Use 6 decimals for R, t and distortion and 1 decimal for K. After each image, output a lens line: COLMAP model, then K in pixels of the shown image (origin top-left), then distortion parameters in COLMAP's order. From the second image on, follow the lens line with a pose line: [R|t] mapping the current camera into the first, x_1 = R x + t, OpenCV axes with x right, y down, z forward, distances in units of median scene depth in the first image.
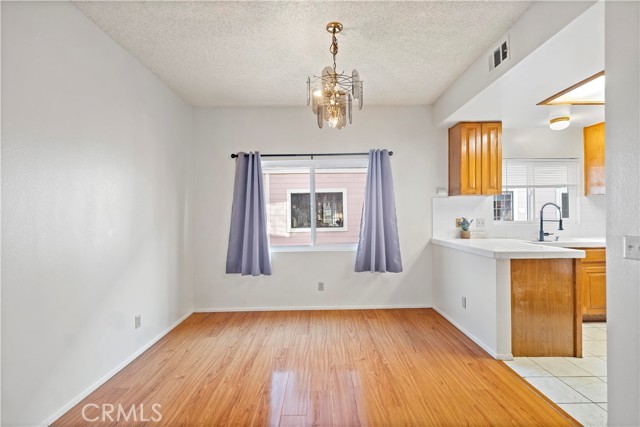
lens RADIAL K [[291.3, 0, 321.7], [0, 291.3, 214.1], [0, 0, 1]] dist [0.011425, 0.000004]
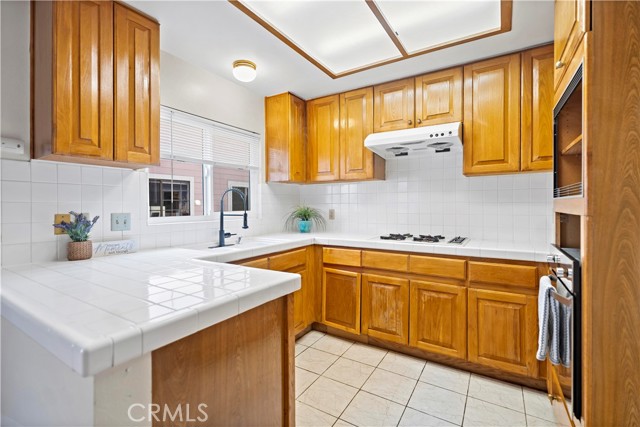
lens RADIAL K [[288.0, 0, 321.9], [0, 288.0, 211.6], [0, 0, 1]] dist [-0.004739, -0.000057]
pose [[0.538611, -0.009717, 0.842499, 0.330655], [-0.003210, 0.999903, 0.013585, 0.004857], [-0.842549, -0.010021, 0.538527, 0.468291]]
